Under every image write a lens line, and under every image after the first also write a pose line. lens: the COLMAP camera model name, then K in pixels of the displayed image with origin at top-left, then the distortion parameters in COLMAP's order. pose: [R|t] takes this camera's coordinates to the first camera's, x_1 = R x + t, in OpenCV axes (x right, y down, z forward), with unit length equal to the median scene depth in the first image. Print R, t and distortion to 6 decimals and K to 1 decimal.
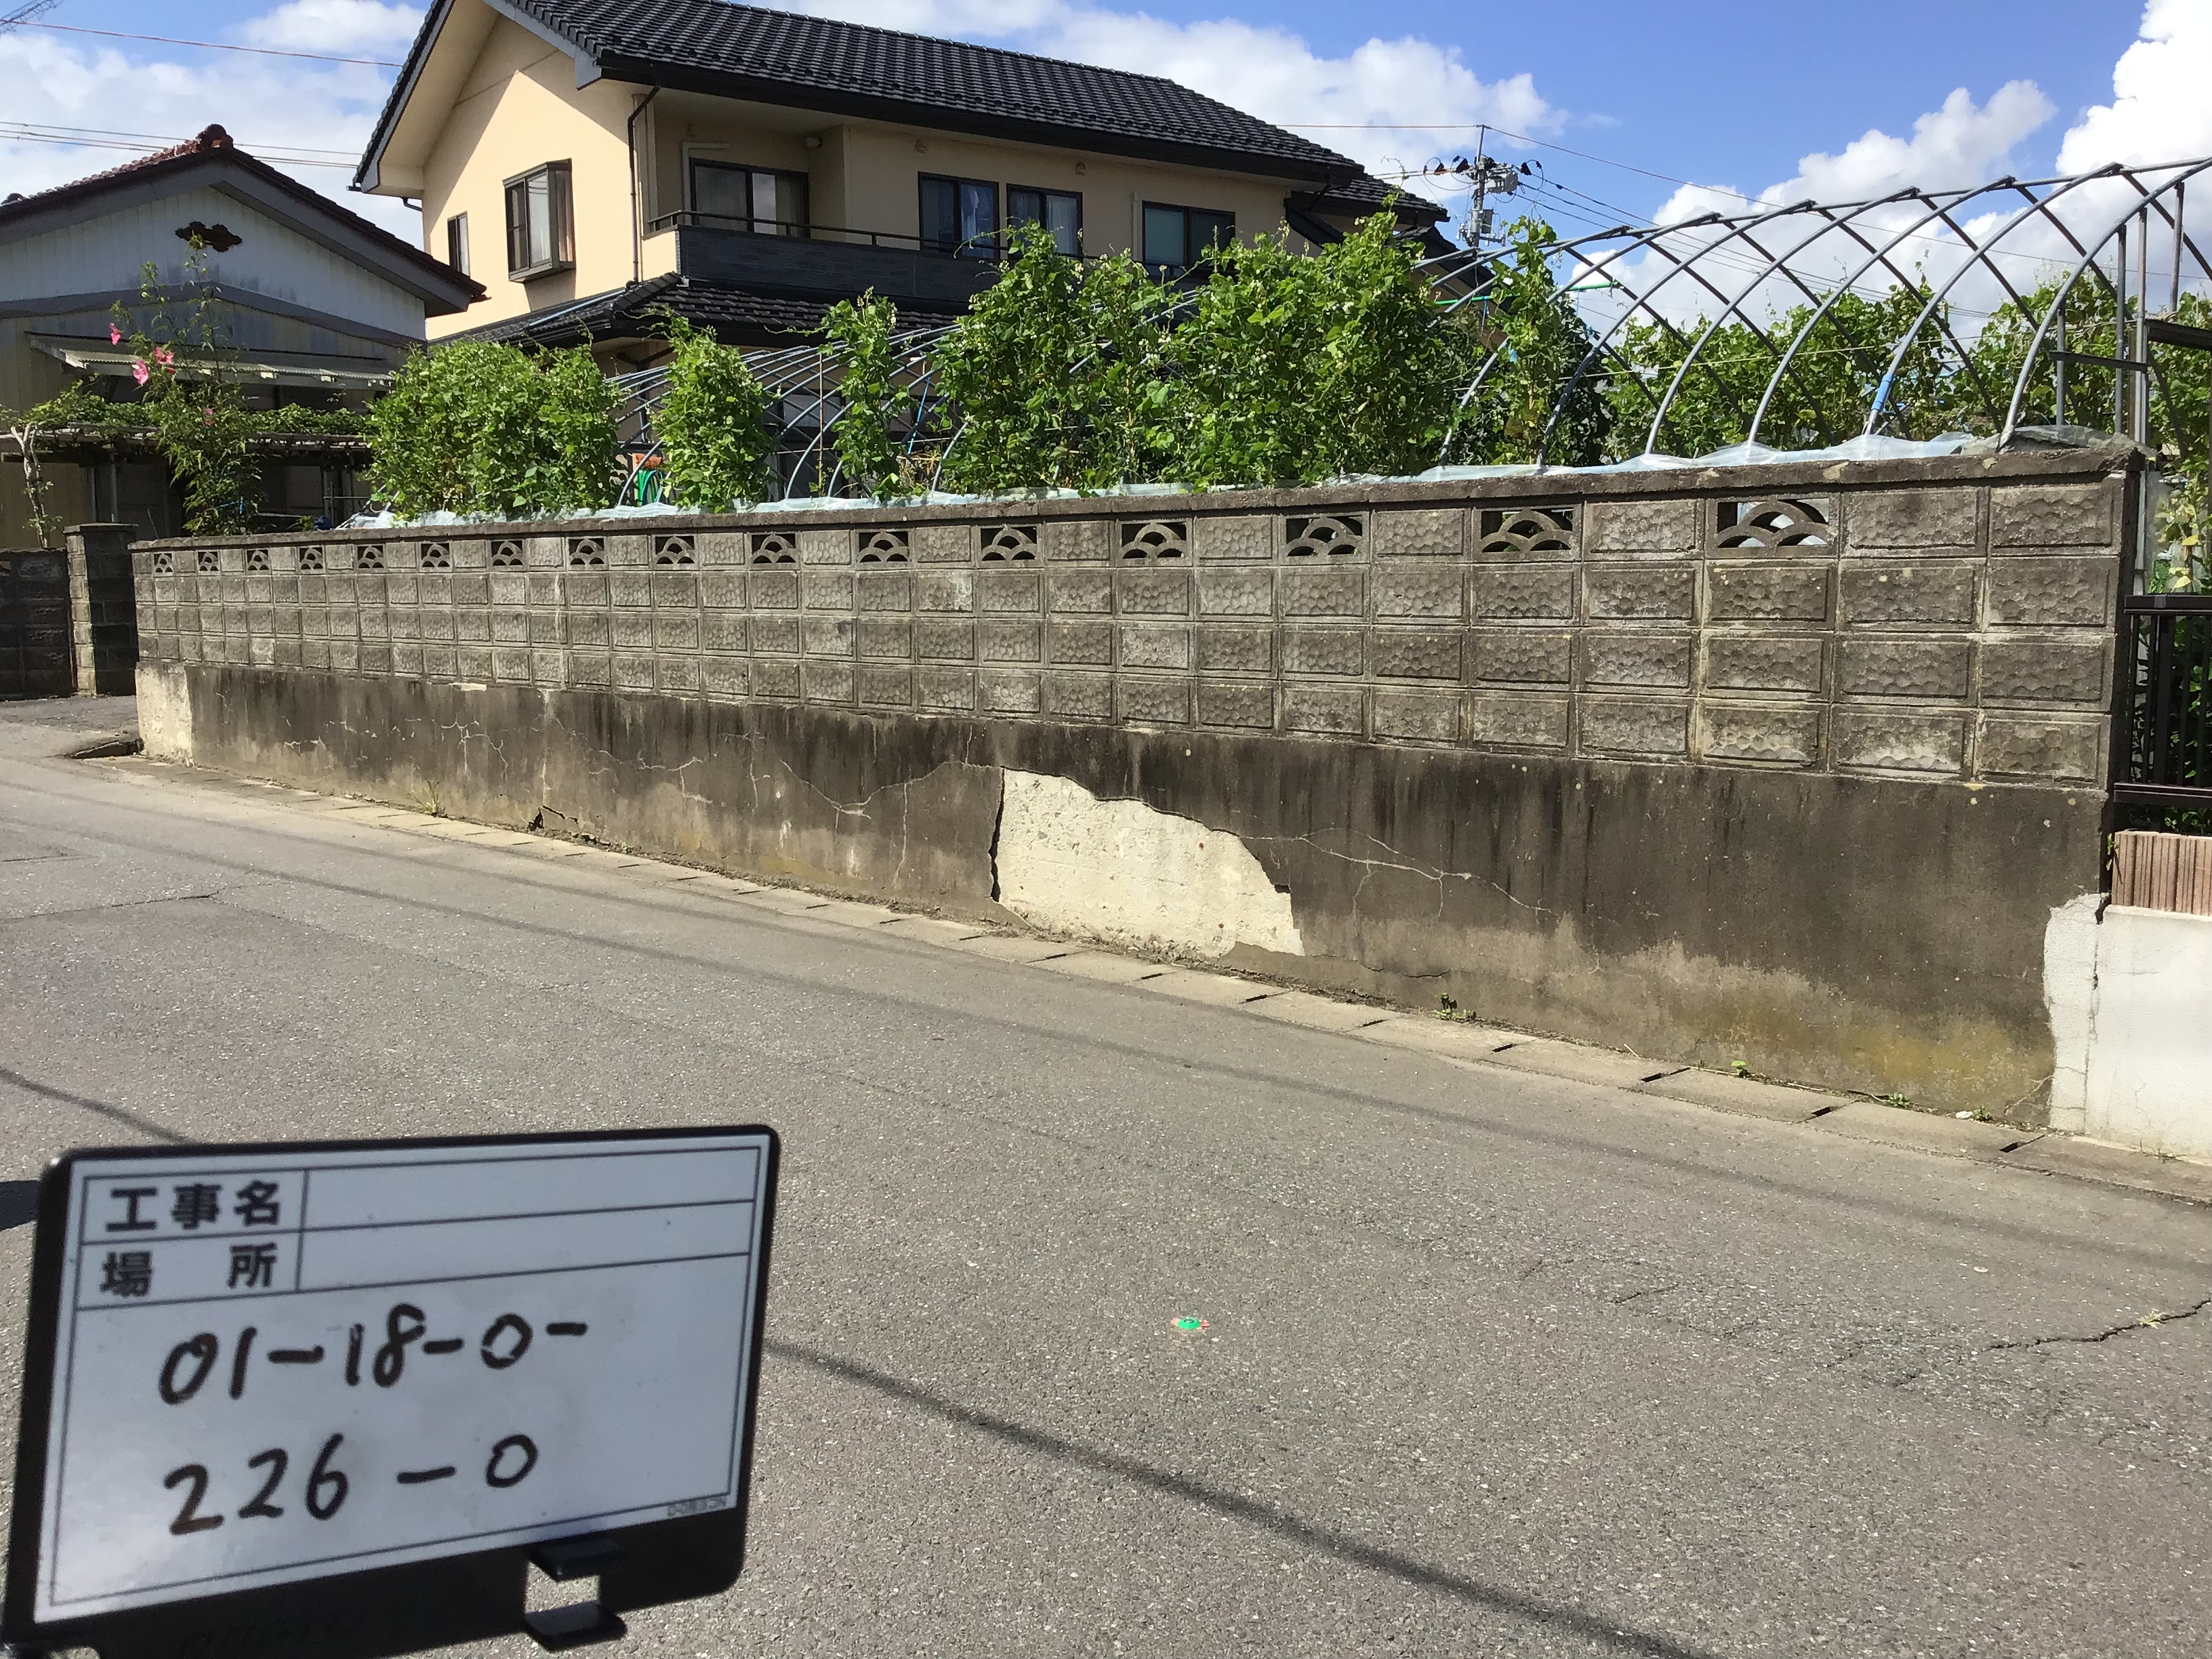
lens RADIAL K [[2049.3, 0, 1114.9], [0, 2049.3, 824.3], [0, 0, 1]] dist [0.041572, 0.000000]
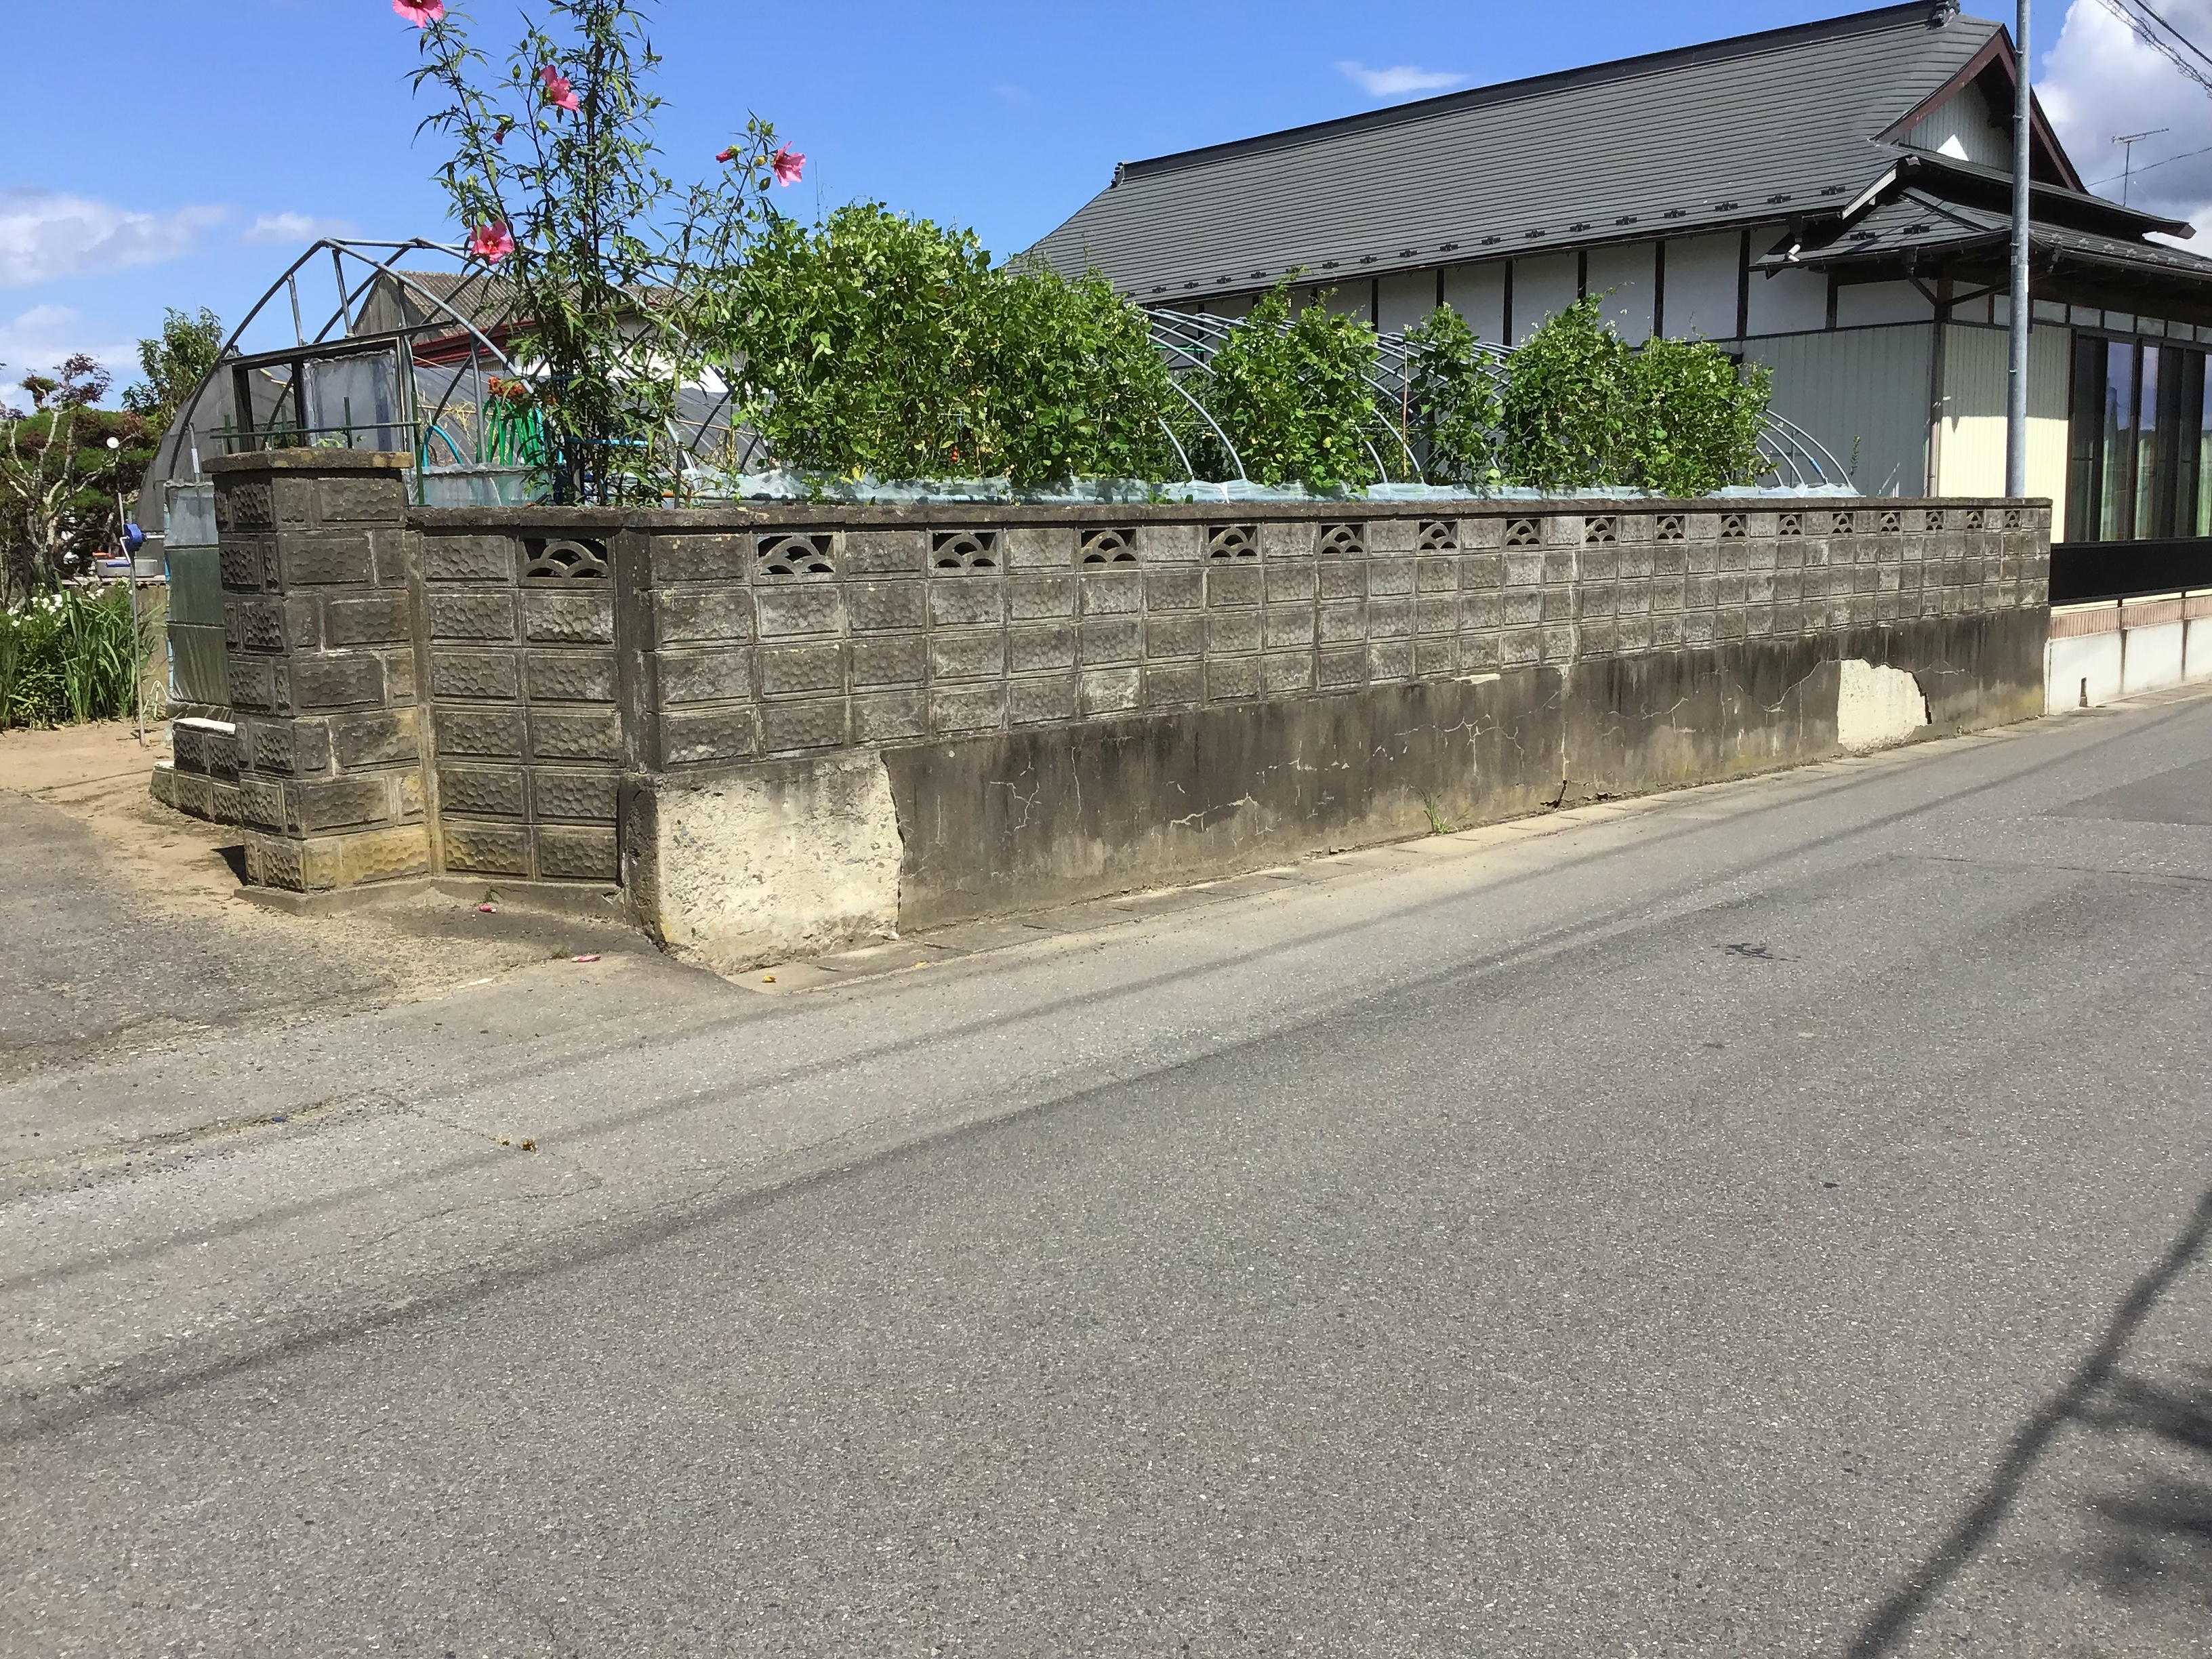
lens RADIAL K [[2049.3, 0, 1104.7], [0, 2049.3, 847.6], [0, 0, 1]] dist [0.041572, 0.000000]
pose [[-0.053573, -0.121801, 0.991108, -1.286843], [0.165483, 0.977726, 0.129101, -0.146430], [-0.984756, 0.170928, -0.032223, 1.272595]]
